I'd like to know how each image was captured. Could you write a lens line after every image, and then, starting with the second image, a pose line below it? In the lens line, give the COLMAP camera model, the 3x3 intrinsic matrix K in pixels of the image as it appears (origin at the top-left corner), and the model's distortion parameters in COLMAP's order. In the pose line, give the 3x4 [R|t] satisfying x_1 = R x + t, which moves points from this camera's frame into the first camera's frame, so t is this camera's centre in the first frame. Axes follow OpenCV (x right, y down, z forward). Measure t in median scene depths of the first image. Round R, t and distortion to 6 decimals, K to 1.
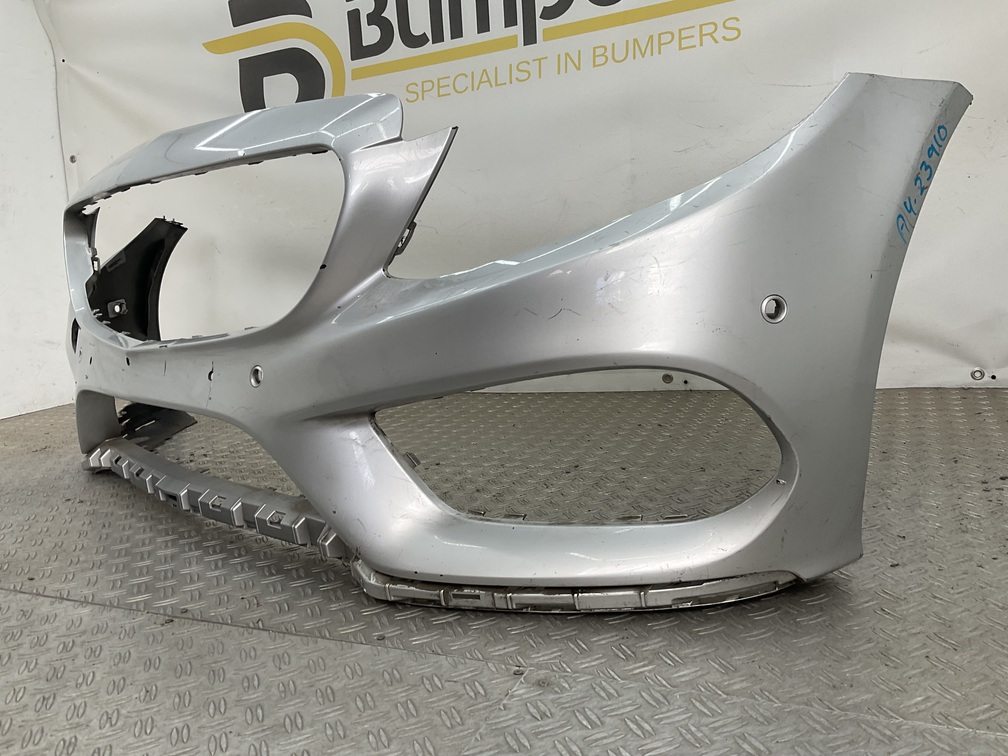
lens RADIAL K [[828.7, 0, 503.2], [0, 828.7, 384.3], [0, 0, 1]] dist [0.078971, -0.143880]
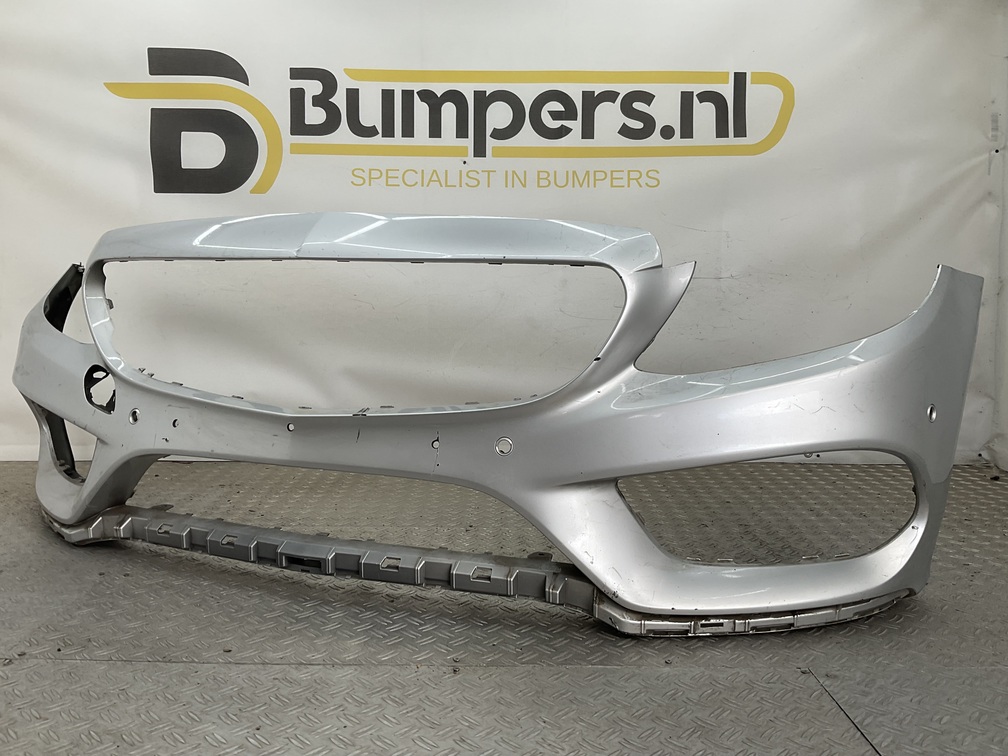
lens RADIAL K [[828.7, 0, 501.0], [0, 828.7, 381.7], [0, 0, 1]] dist [0.078971, -0.143880]
pose [[0.898951, 0.055416, 0.434529, -0.503852], [-0.019138, 0.995987, -0.087427, 0.000612], [-0.437630, 0.070276, 0.896405, -0.019817]]
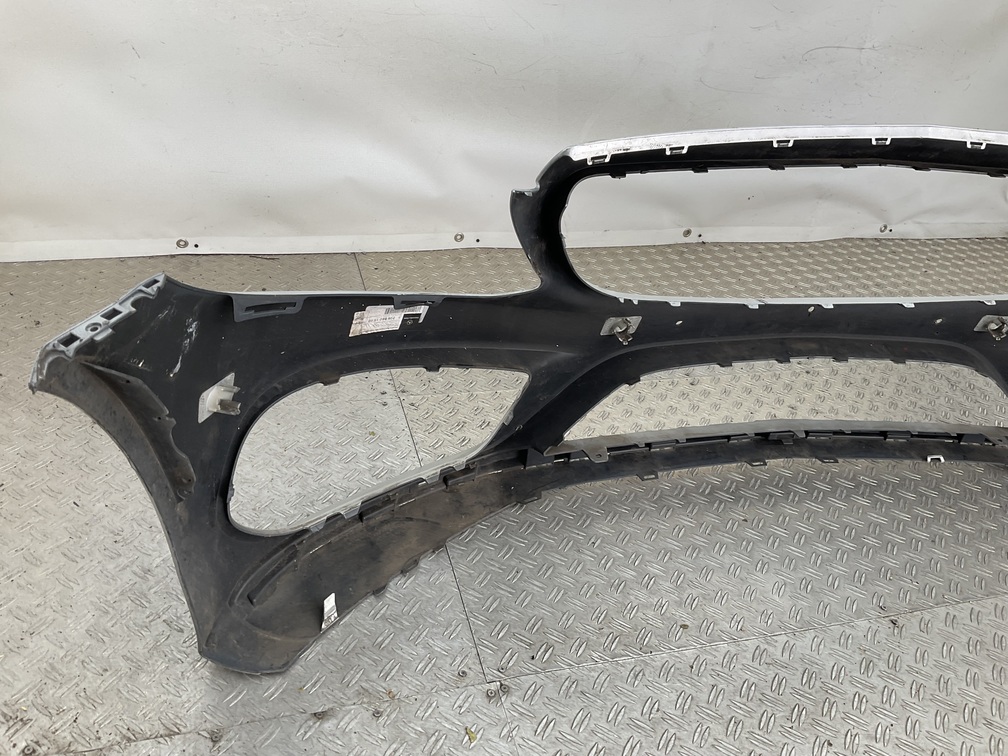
lens RADIAL K [[828.7, 0, 499.4], [0, 828.7, 379.3], [0, 0, 1]] dist [0.078971, -0.143880]
pose [[0.742536, -0.206560, 0.637160, -0.902635], [-0.057298, 0.928185, 0.367682, -0.267621], [-0.667351, -0.309525, 0.677375, 0.402438]]
